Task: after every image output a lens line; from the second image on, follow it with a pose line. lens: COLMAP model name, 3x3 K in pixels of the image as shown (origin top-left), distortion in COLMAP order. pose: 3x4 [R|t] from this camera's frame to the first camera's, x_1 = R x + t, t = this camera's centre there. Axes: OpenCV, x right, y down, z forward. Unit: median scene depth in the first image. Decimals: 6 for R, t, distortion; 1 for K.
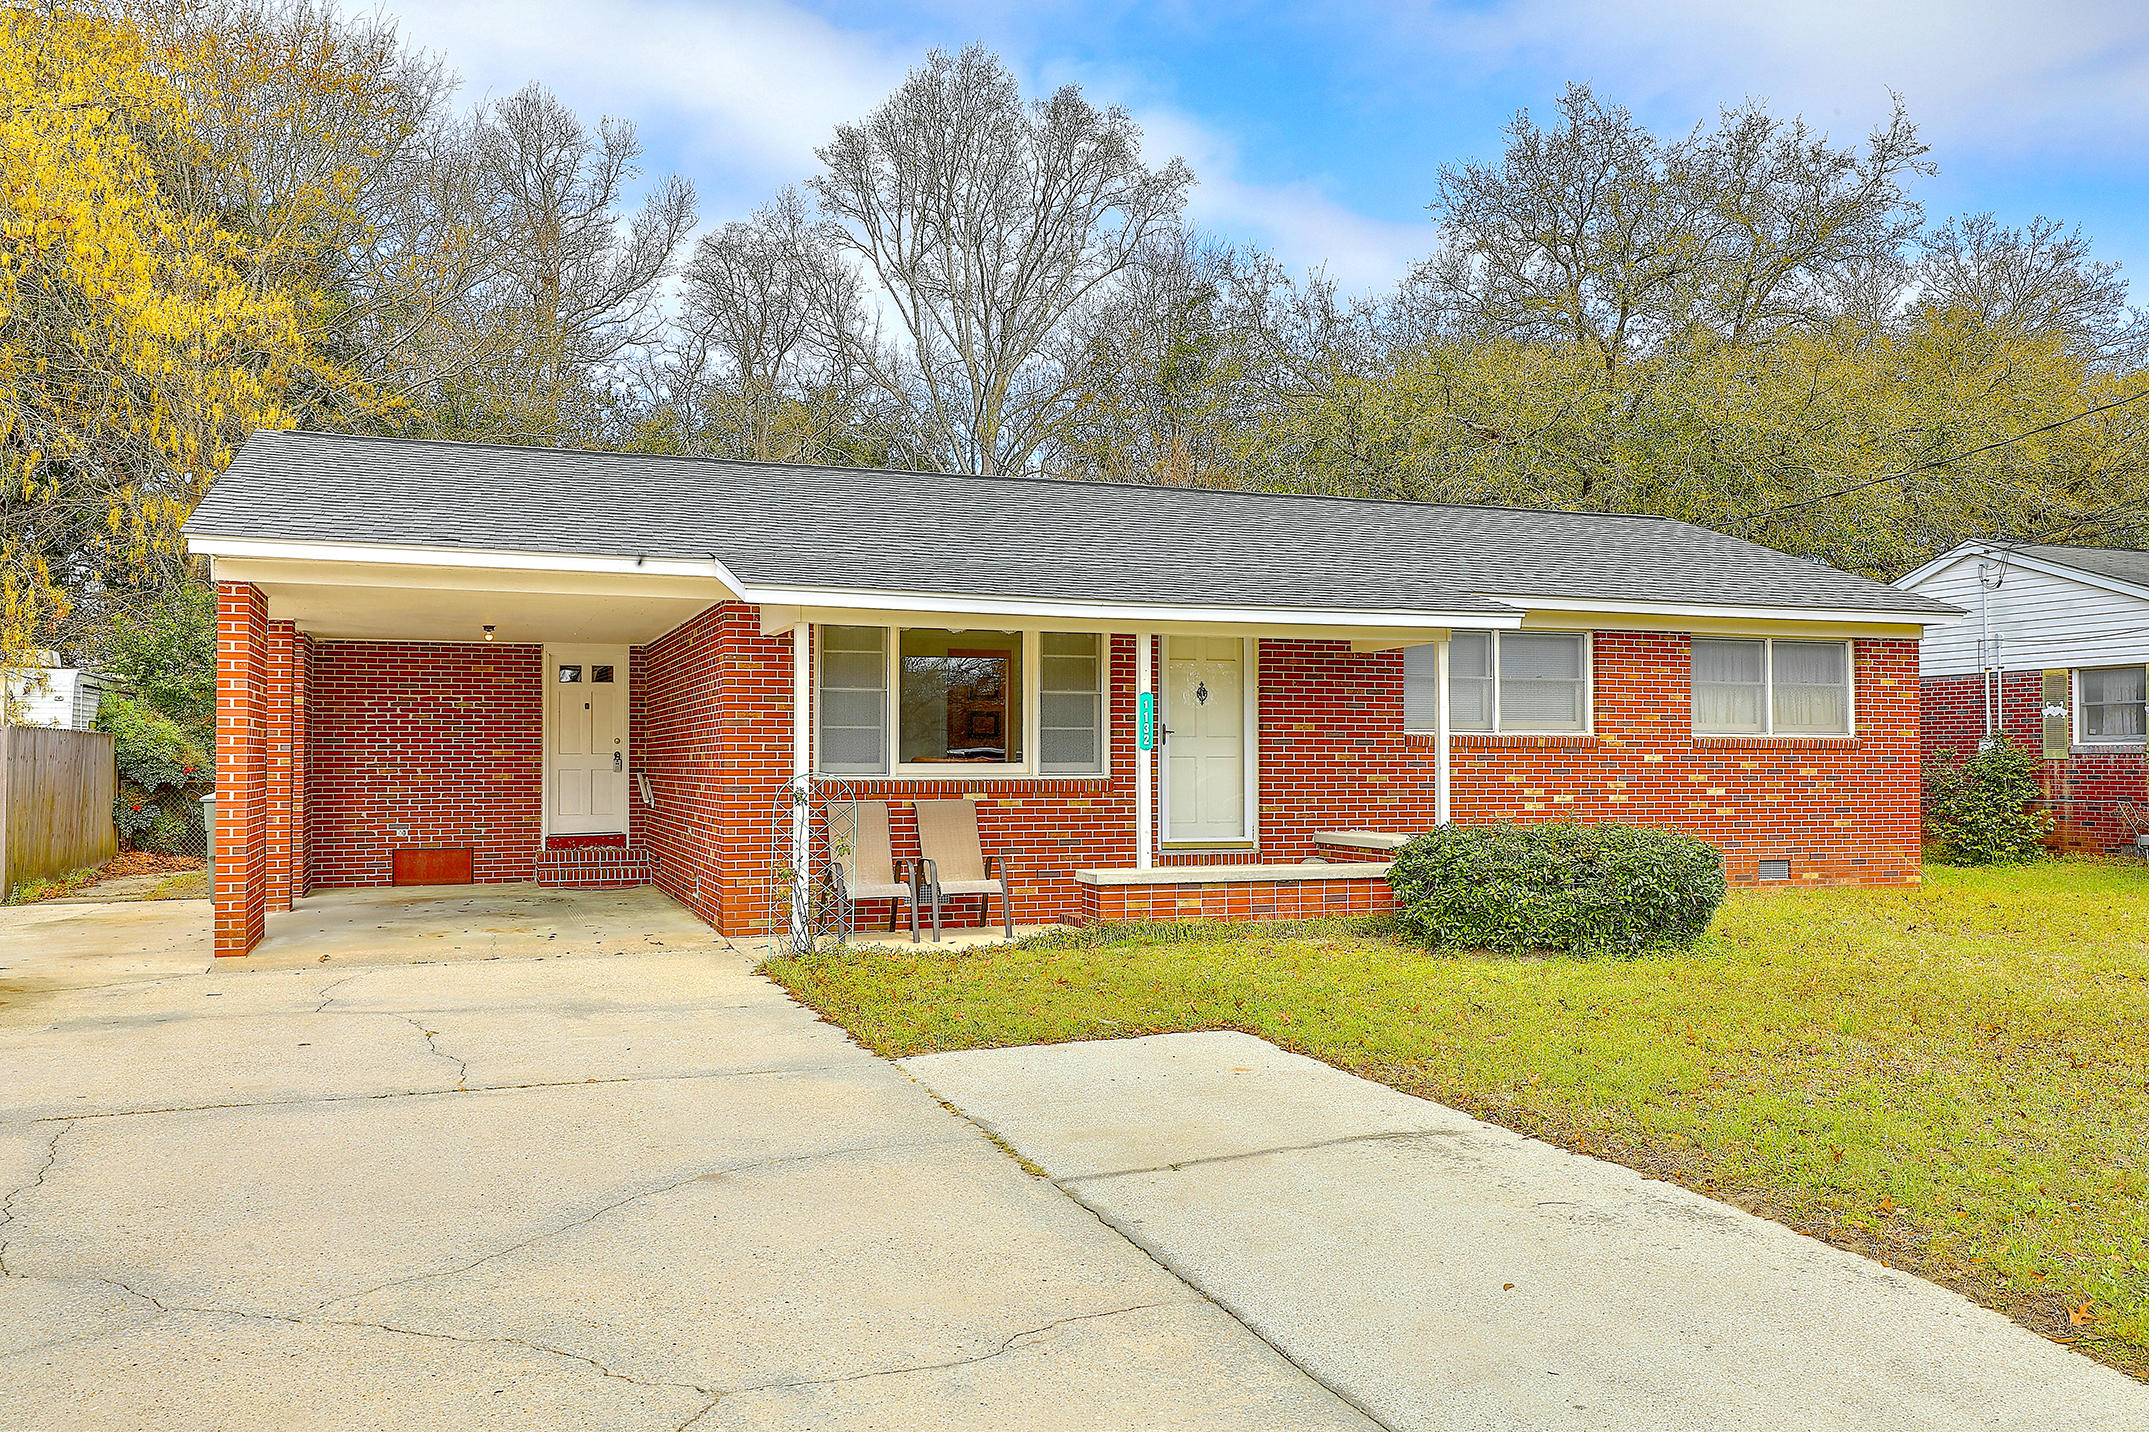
lens RADIAL K [[1711.6, 0, 1074.9], [0, 1711.6, 722.7], [0, 0, 1]] dist [-0.002983, -0.009343]
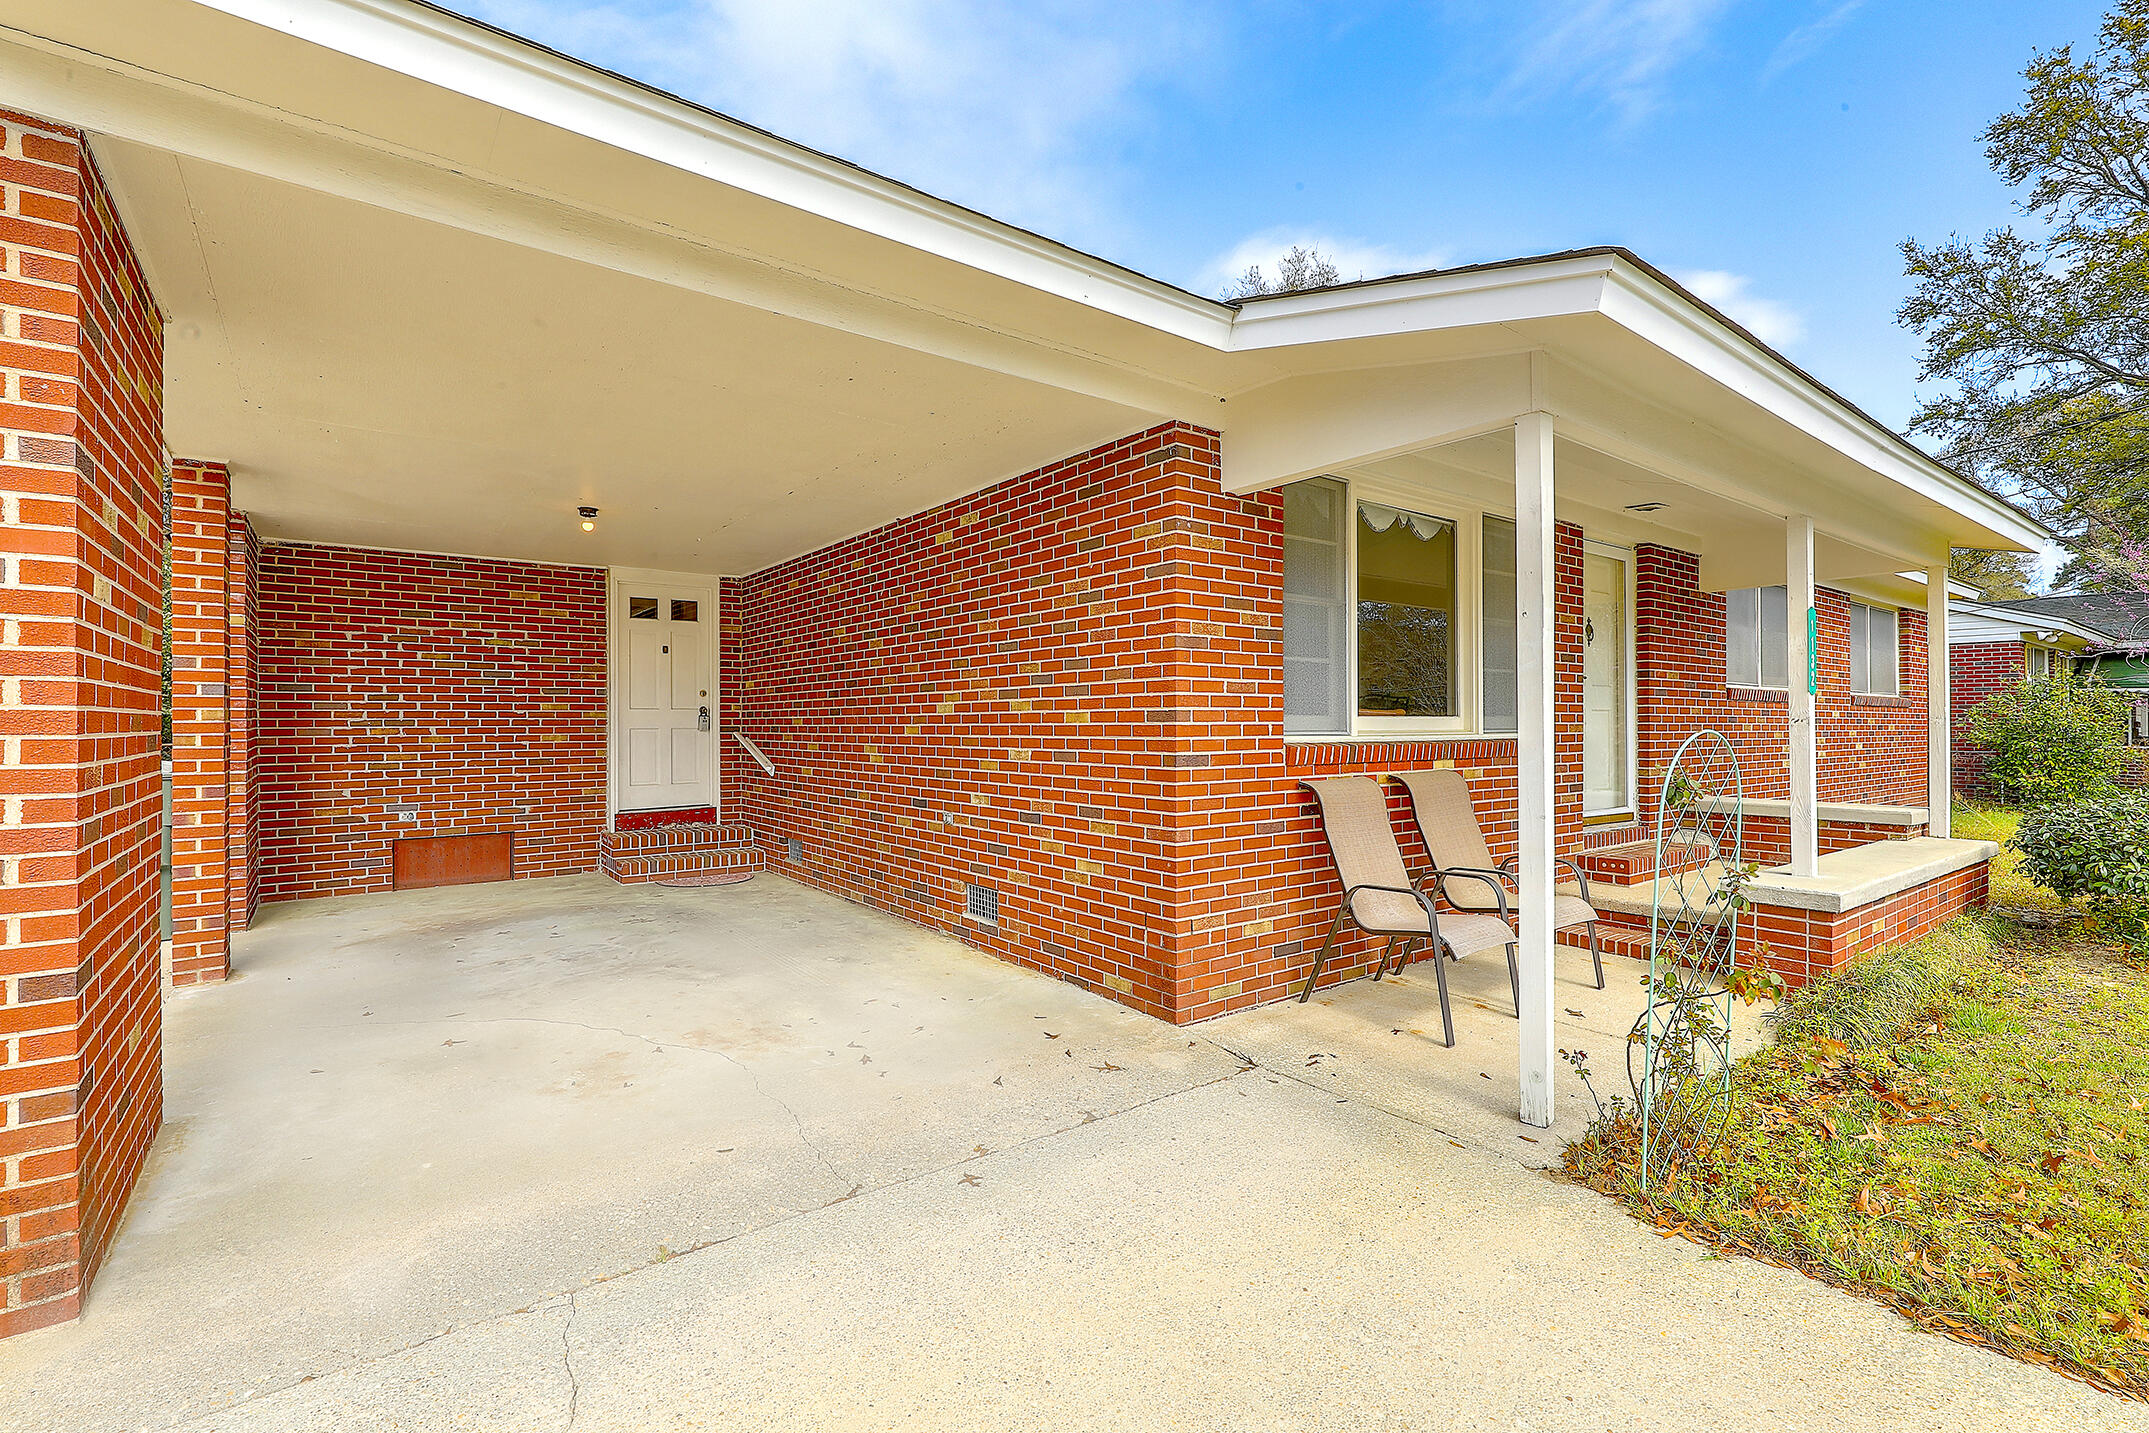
lens RADIAL K [[971.4, 0, 1070.1], [0, 971.4, 720.9], [0, 0, 1]] dist [0.002495, -0.001959]
pose [[0.956857, -0.000231, 0.290559, -0.267436], [-0.005267, 0.999822, 0.018138, 0.016436], [-0.290511, -0.018886, 0.956685, 0.574284]]
